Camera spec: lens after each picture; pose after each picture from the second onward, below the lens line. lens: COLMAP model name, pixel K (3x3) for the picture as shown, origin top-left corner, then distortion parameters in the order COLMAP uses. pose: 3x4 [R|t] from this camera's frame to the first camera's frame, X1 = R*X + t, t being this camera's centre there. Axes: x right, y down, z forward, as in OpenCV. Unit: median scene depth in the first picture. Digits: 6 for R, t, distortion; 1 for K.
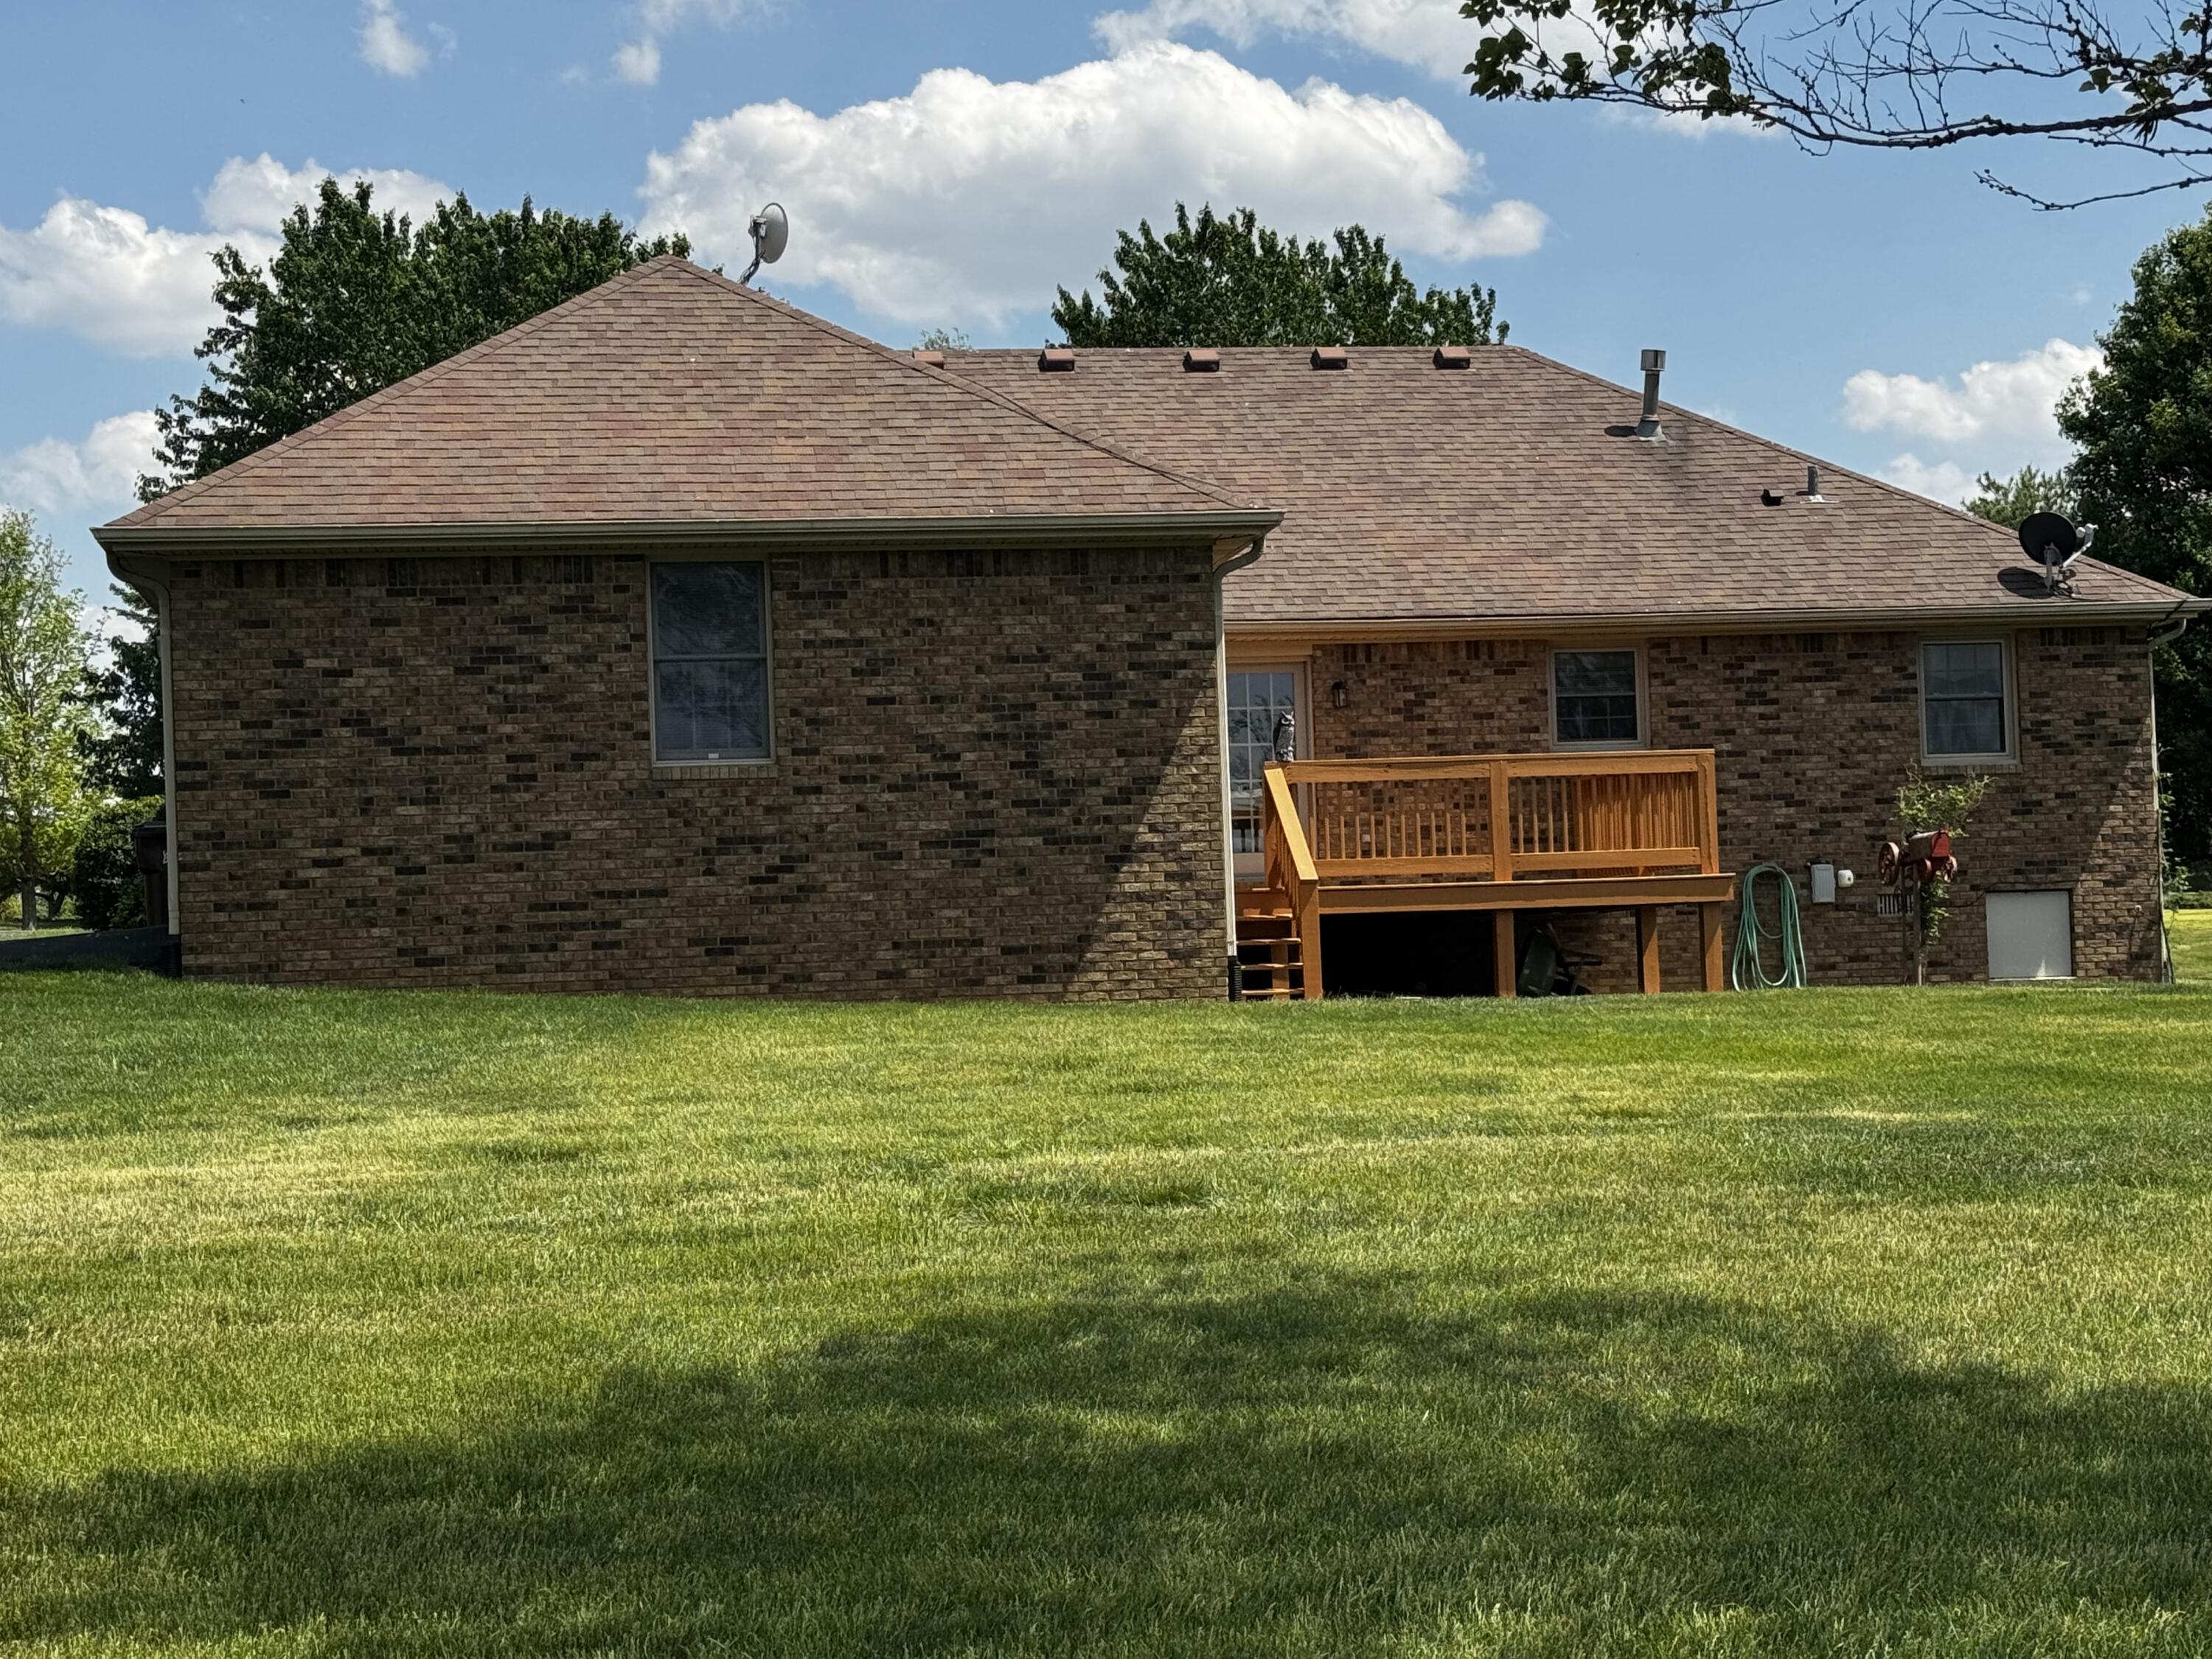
lens RADIAL K [[3906.6, 0, 1108.3], [0, 3906.6, 831.5], [0, 0, 1]] dist [0.111194, 0.000000]
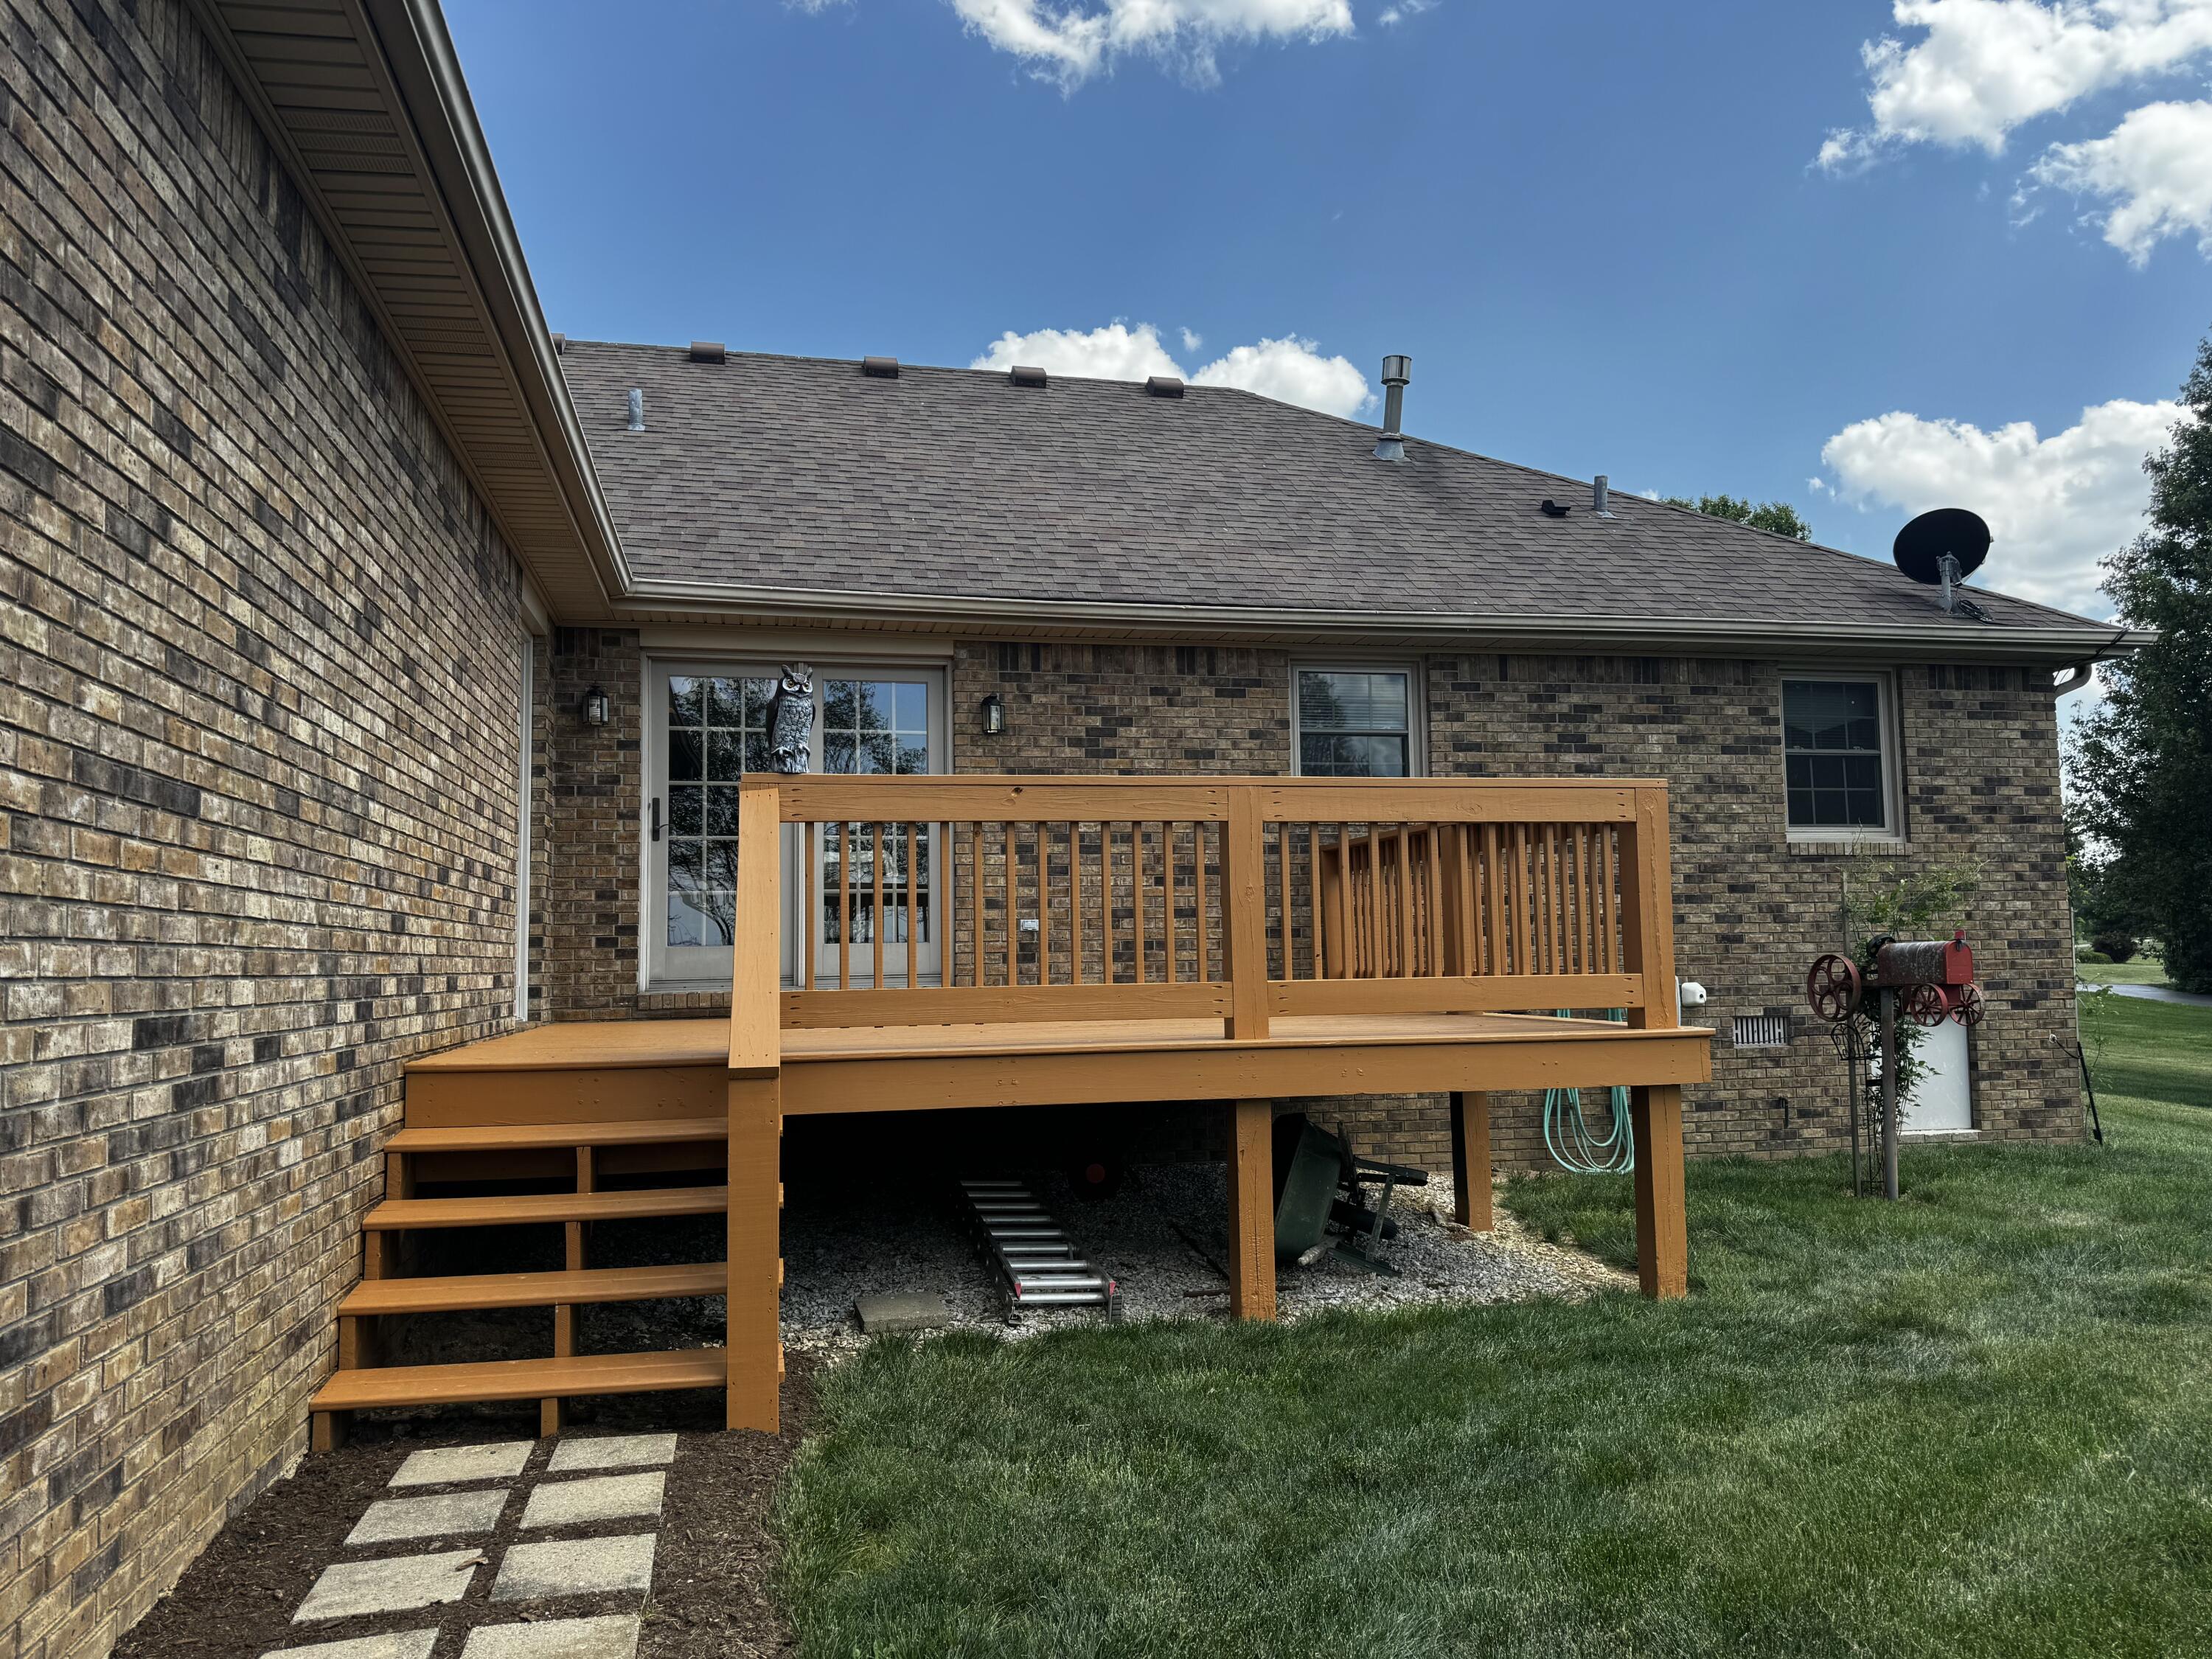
lens RADIAL K [[1549.1, 0, 1104.6], [0, 1549.1, 831.5], [0, 0, 1]] dist [0.065747, -0.058024]
pose [[0.998328, 0.023734, 0.052704, 0.063703], [-0.021575, 0.998920, -0.041159, -0.003792], [-0.053624, 0.039954, 0.997762, 0.714205]]
